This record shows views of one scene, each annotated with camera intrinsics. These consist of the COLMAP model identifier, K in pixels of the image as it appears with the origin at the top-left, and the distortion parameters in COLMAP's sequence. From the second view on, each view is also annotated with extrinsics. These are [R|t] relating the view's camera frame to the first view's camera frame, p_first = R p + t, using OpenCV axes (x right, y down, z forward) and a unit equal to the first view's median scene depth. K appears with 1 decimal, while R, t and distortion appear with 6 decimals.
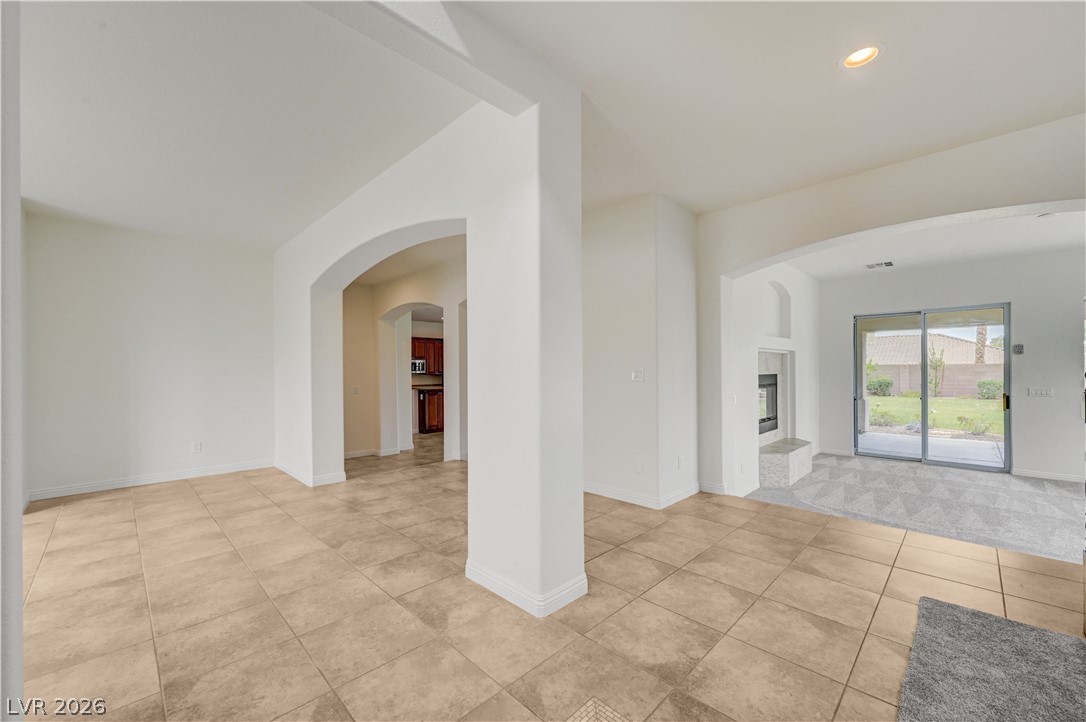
lens RADIAL K [[433.9, 0, 547.0], [0, 433.9, 362.2], [0, 0, 1]] dist [-0.000886, -0.000059]
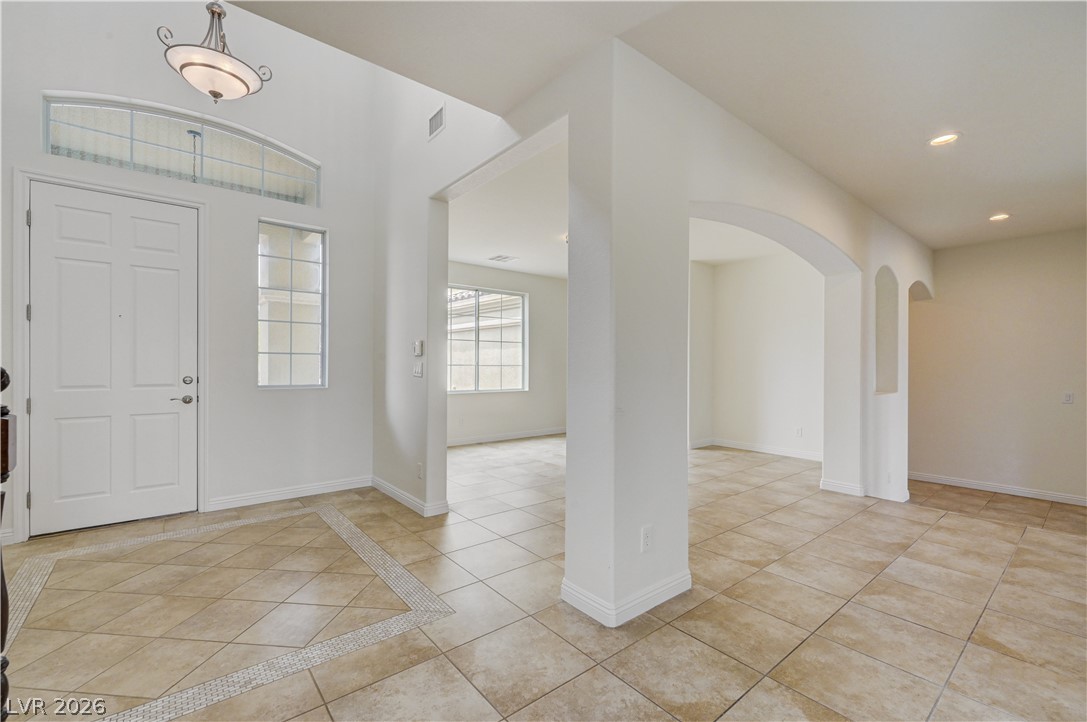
lens RADIAL K [[458.6, 0, 546.8], [0, 458.6, 365.0], [0, 0, 1]] dist [-0.000237, 0.000091]
pose [[-0.103391, 0.008499, -0.994604, 0.767748], [0.011217, 0.999910, 0.007379, 0.002176], [0.994578, -0.010394, -0.103477, 0.746653]]
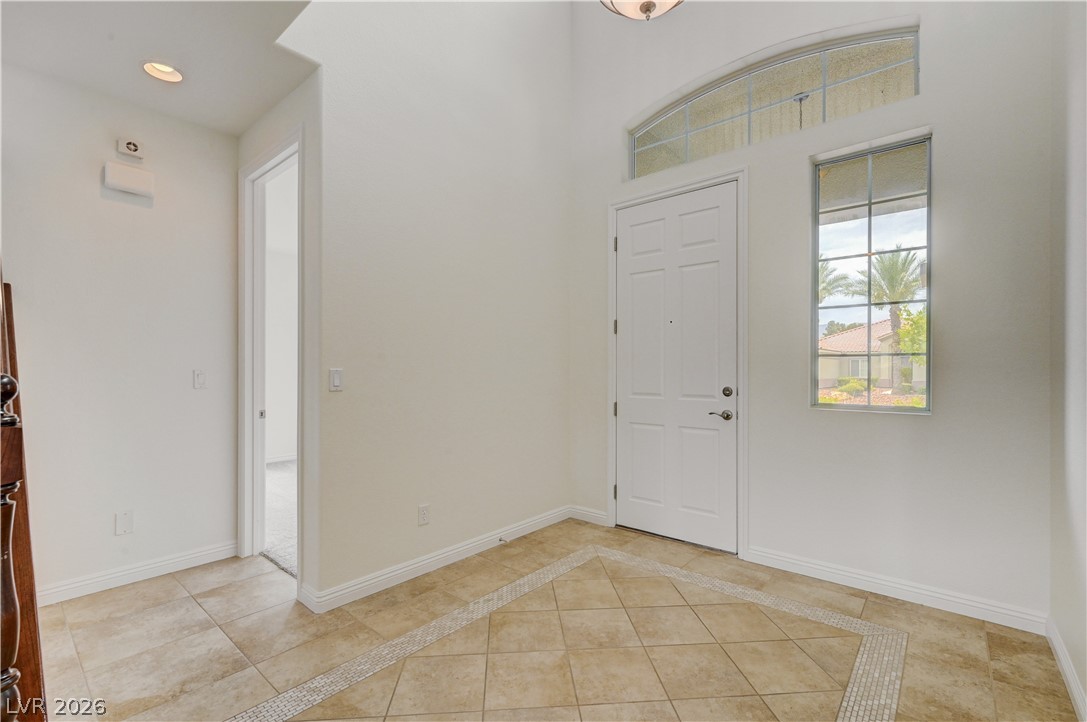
lens RADIAL K [[475.3, 0, 545.4], [0, 475.3, 368.7], [0, 0, 1]] dist [-0.000014, 0.000230]
pose [[-0.997643, 0.009554, -0.067954, 0.130657], [0.010550, 0.999842, -0.014306, 0.000559], [0.067806, -0.014989, -0.997586, 0.685298]]
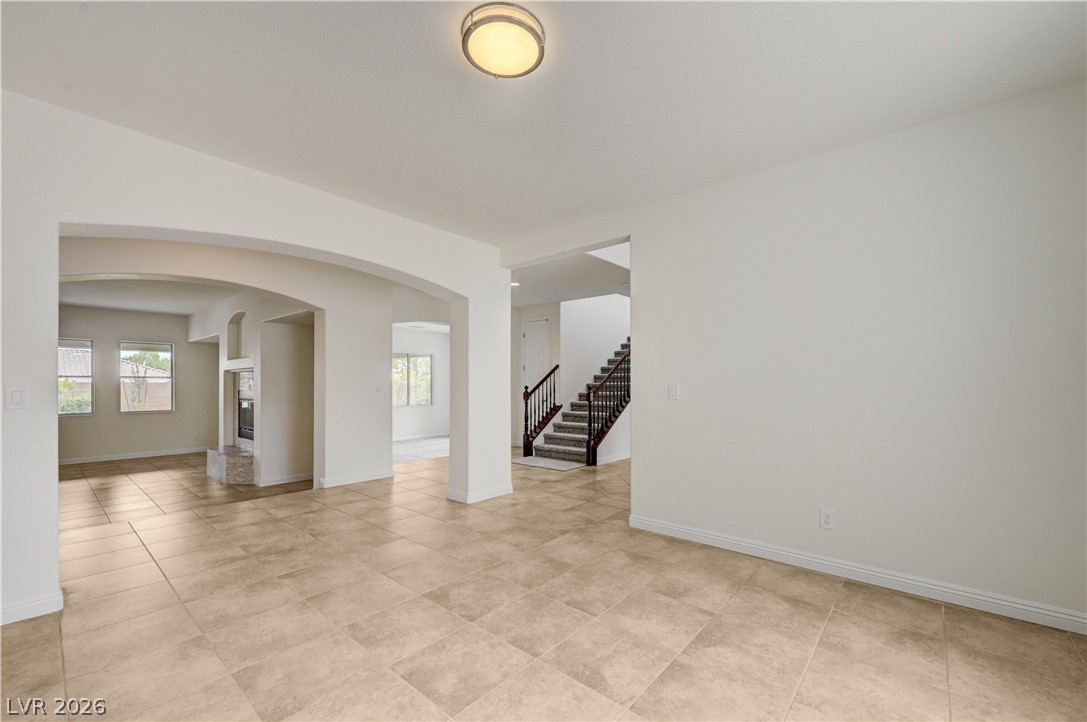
lens RADIAL K [[434.3, 0, 547.5], [0, 434.3, 362.2], [0, 0, 1]] dist [-0.000886, -0.000059]
pose [[-0.065290, 0.058592, 0.996145, -1.651495], [-0.016712, 0.998070, -0.059801, 0.016434], [-0.997726, -0.020552, -0.064185, 0.668840]]
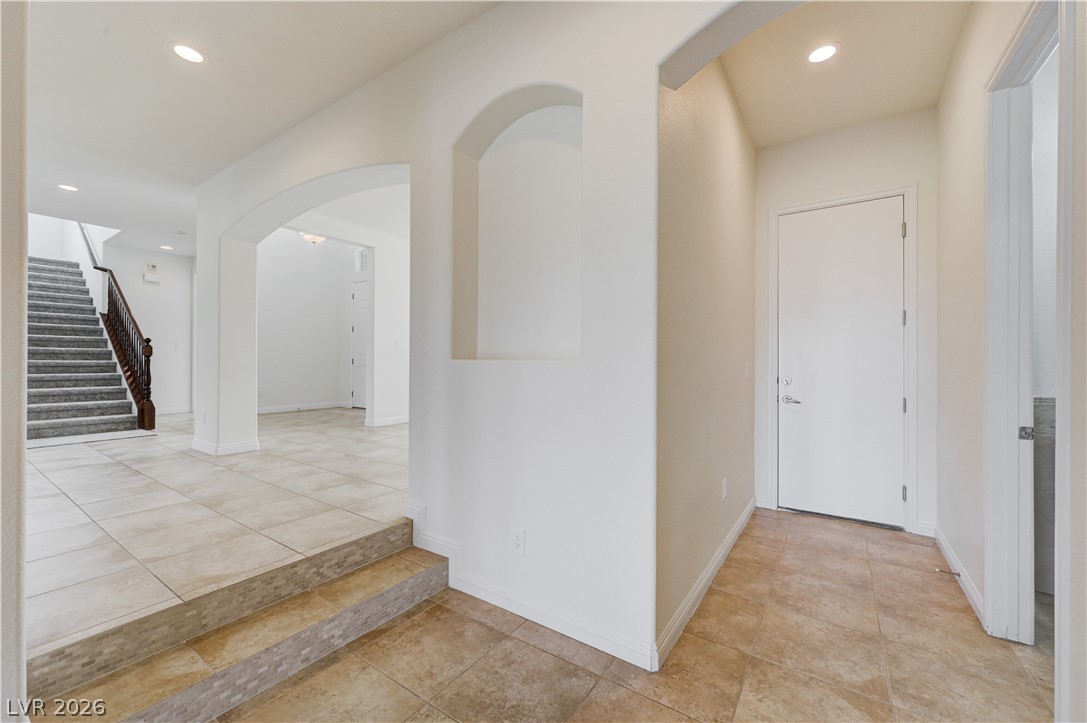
lens RADIAL K [[434.3, 0, 547.5], [0, 434.3, 362.7], [0, 0, 1]] dist [-0.000886, -0.000059]
pose [[-0.983726, 0.003147, -0.179649, -0.843138], [0.006004, 0.999864, -0.015365, 0.144846], [0.179576, -0.016193, -0.983611, 2.433159]]
